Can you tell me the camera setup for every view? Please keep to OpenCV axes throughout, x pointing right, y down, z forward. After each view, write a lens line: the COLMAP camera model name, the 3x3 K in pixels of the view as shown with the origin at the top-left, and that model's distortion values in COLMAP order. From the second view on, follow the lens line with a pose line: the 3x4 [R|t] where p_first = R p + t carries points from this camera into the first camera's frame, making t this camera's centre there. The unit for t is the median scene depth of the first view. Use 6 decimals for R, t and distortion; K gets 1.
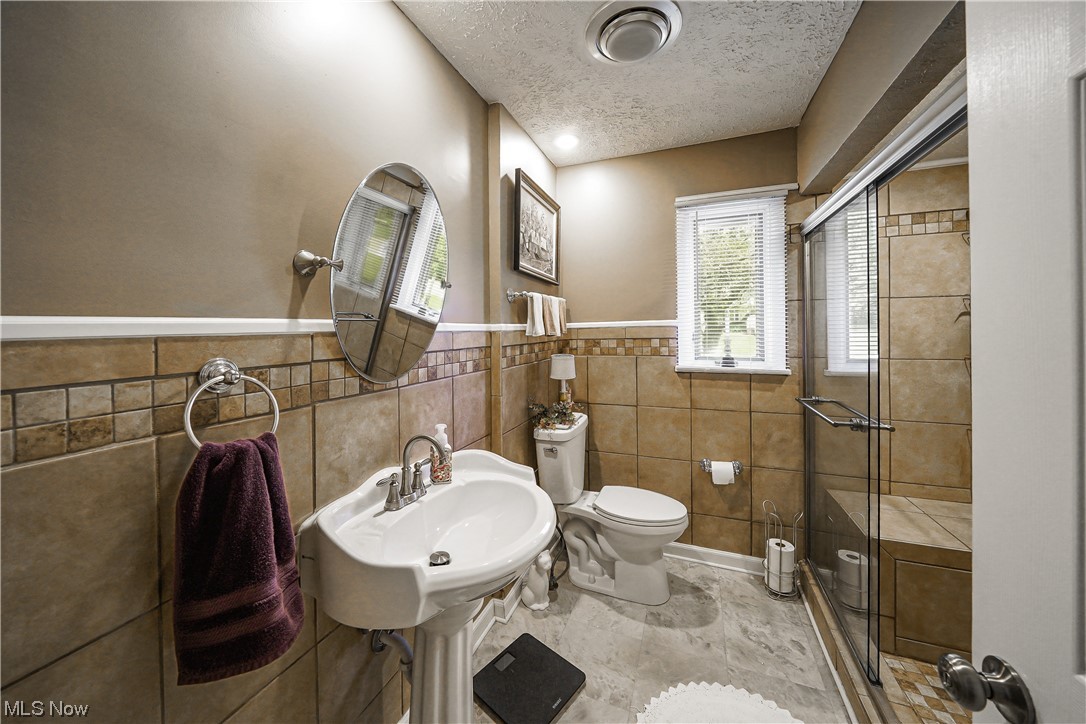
lens RADIAL K [[377.7, 0, 548.0], [0, 377.7, 332.9], [0, 0, 1]] dist [-0.000985, -0.000048]
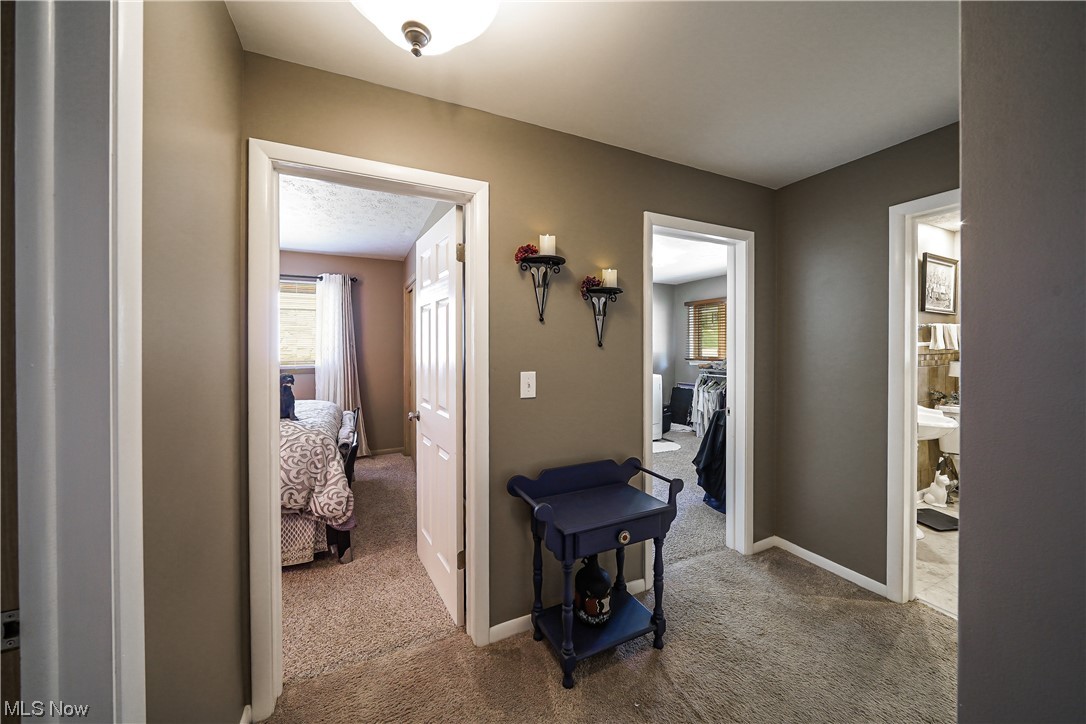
lens RADIAL K [[377.7, 0, 543.8], [0, 377.7, 353.7], [0, 0, 1]] dist [-0.000985, -0.000048]
pose [[0.722449, 0.011216, -0.691334, -0.132401], [-0.005558, 0.999930, 0.010415, 0.019337], [0.691402, -0.003682, 0.722461, -1.351823]]
